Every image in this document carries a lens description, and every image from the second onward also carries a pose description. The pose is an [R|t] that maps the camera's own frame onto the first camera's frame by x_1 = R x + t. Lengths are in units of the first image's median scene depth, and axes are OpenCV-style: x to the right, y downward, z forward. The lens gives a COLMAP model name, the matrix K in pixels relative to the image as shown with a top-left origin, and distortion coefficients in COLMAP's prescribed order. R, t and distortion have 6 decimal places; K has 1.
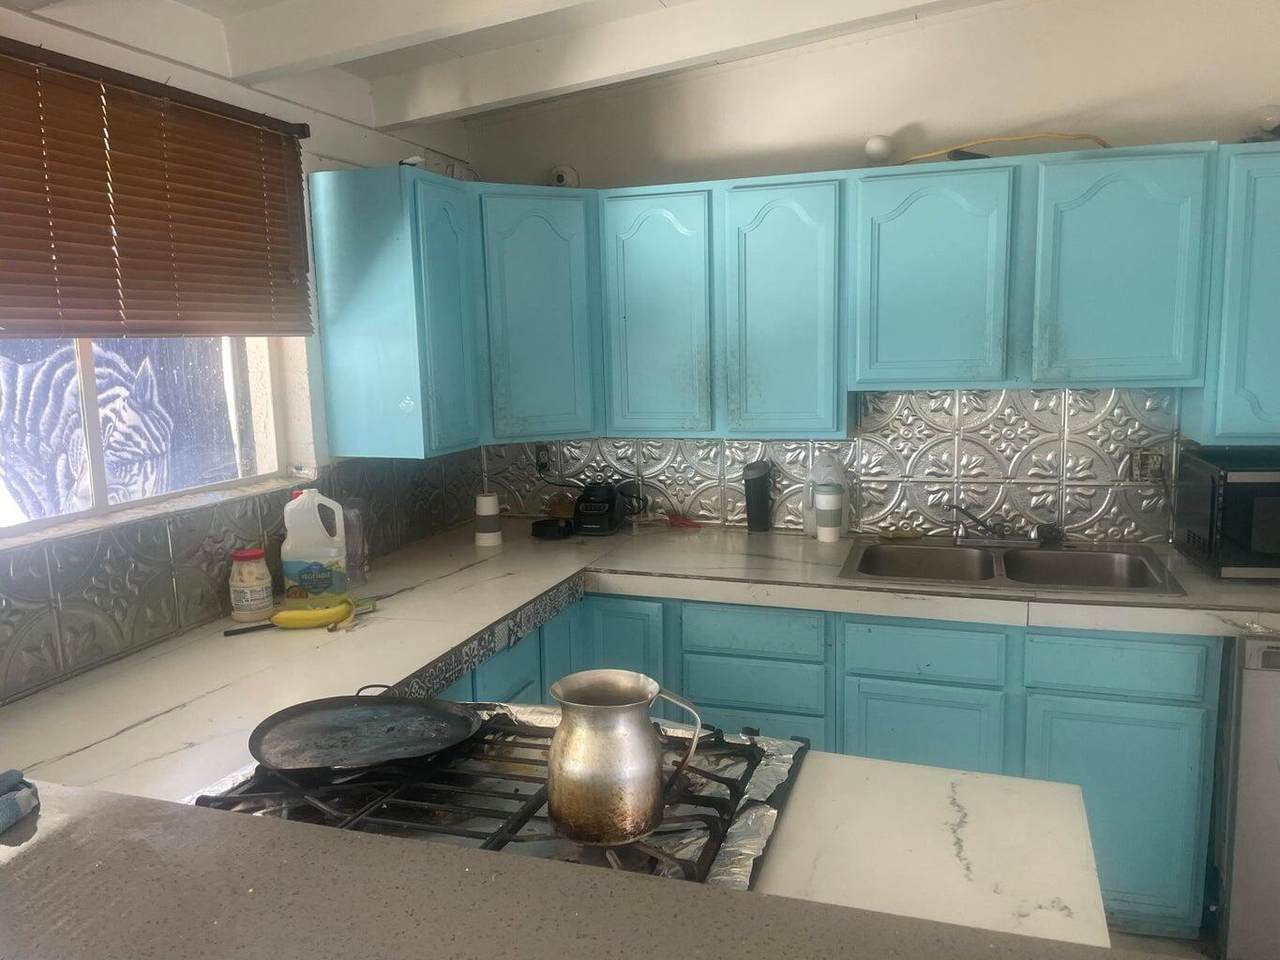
lens RADIAL K [[973.4, 0, 656.0], [0, 973.4, 487.3], [0, 0, 1]] dist [0.090661, -0.130035]
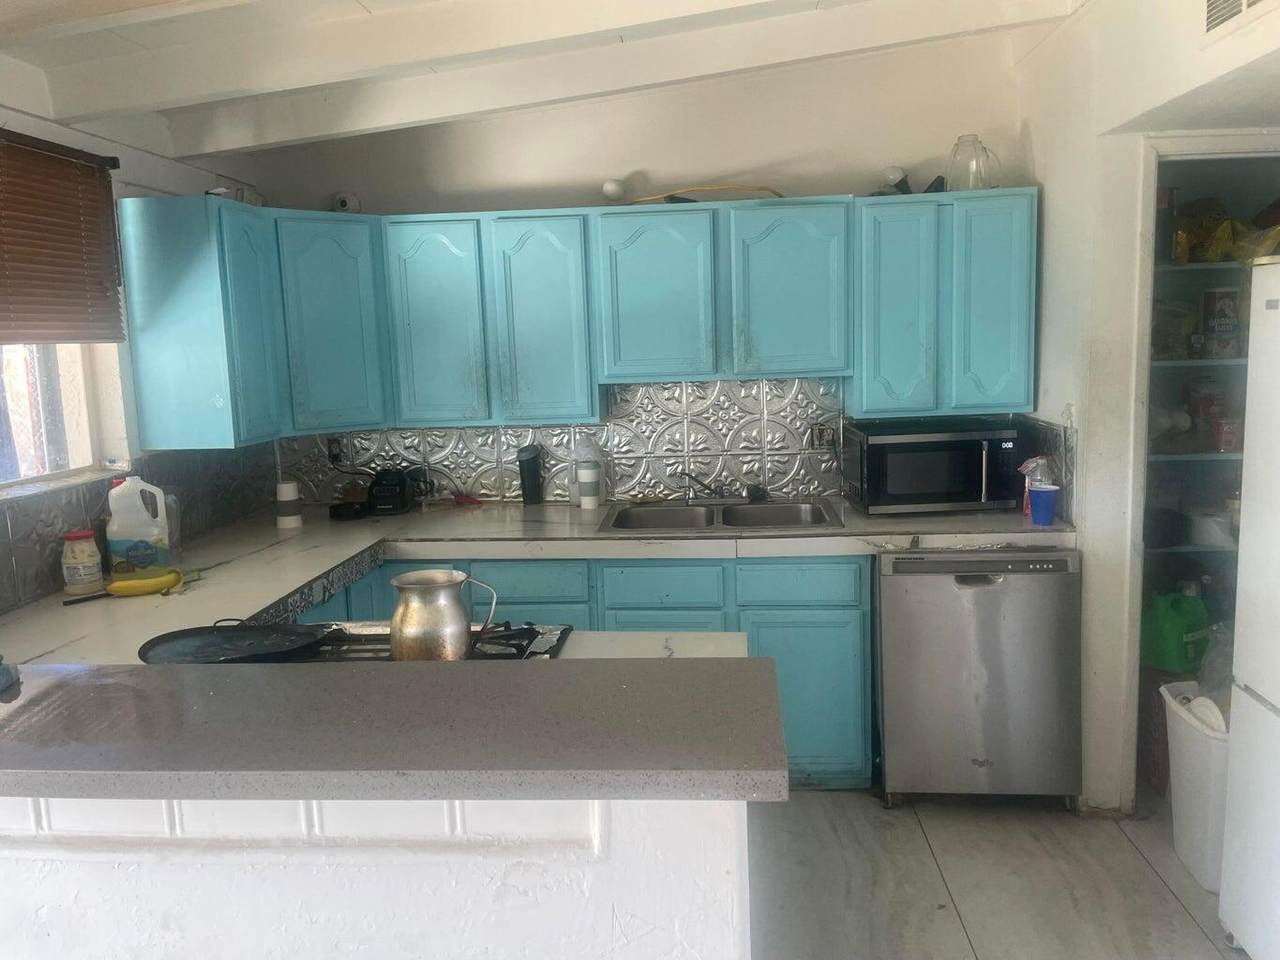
lens RADIAL K [[973.4, 0, 656.0], [0, 973.4, 487.3], [0, 0, 1]] dist [0.090661, -0.130035]
pose [[0.972598, -0.042161, 0.228640, -0.022327], [0.043247, 0.999064, 0.000258, 0.036331], [-0.228437, 0.009637, 0.973511, -0.227456]]
